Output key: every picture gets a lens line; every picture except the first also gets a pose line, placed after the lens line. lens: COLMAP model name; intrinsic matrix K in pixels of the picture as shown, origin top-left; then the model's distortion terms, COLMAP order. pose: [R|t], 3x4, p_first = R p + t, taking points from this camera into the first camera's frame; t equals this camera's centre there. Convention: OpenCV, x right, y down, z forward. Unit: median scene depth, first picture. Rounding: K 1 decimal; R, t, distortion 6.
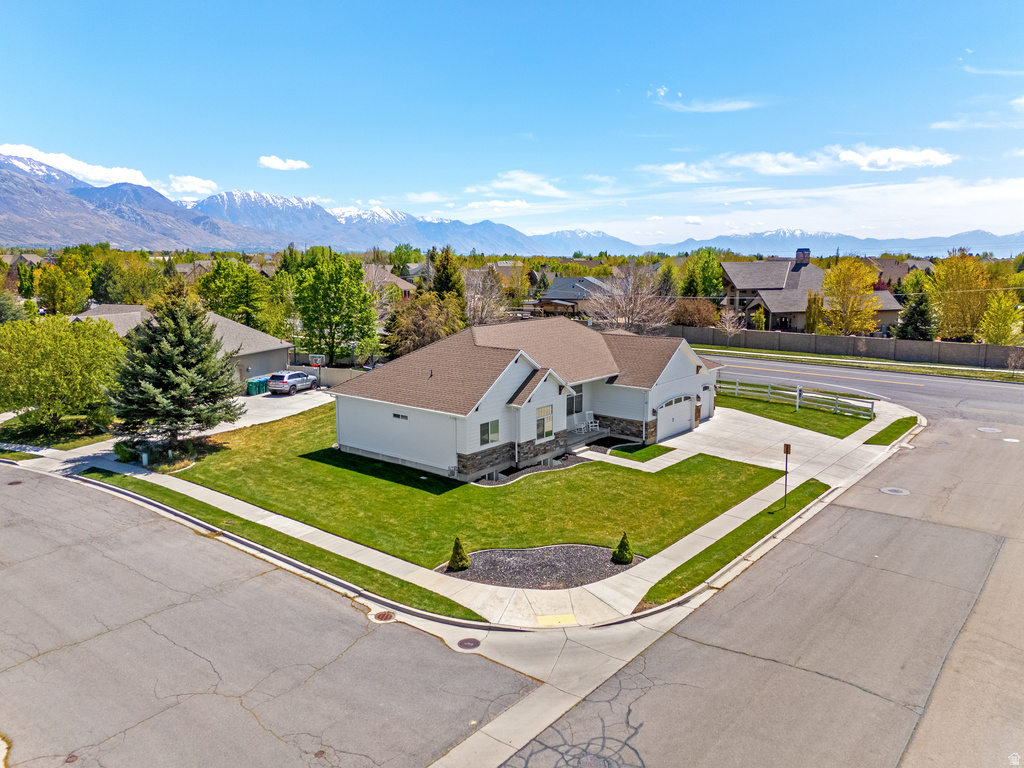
lens RADIAL K [[752.8, 0, 513.4], [0, 752.8, 380.1], [0, 0, 1]] dist [0.062285, -0.061055]
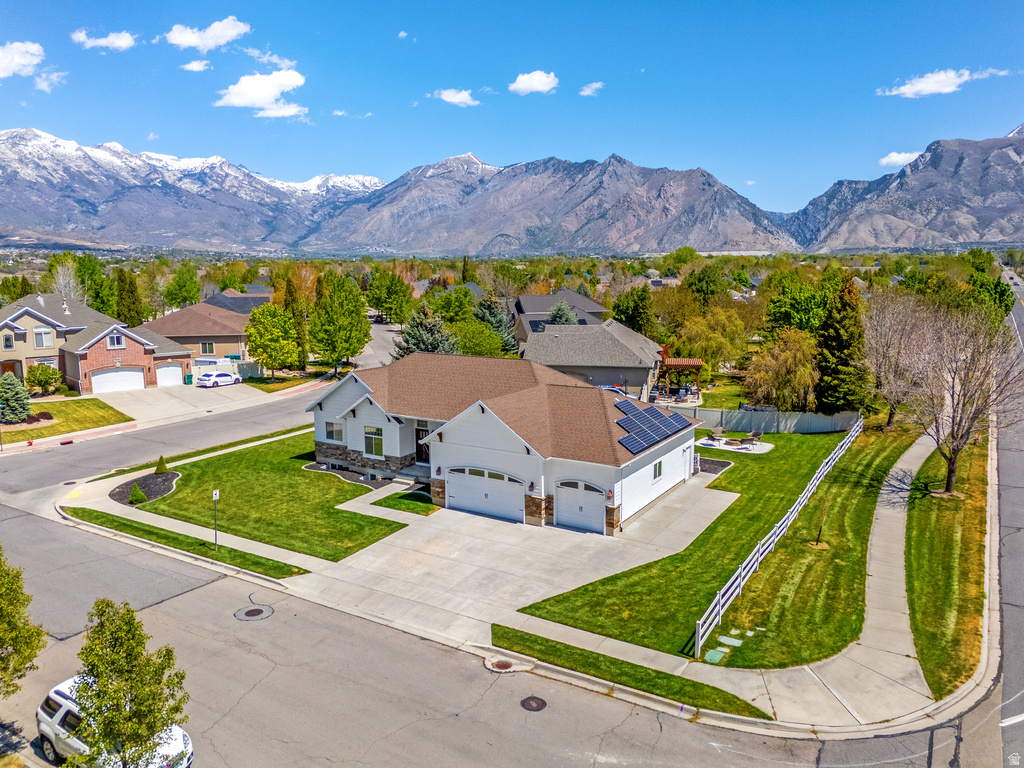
lens RADIAL K [[752.8, 0, 513.4], [0, 752.8, 380.1], [0, 0, 1]] dist [0.062285, -0.061055]
pose [[0.126619, 0.145846, -0.981171, 1.249361], [-0.154377, 0.979977, 0.125746, -0.223438], [0.979865, 0.135549, 0.146599, 1.102663]]
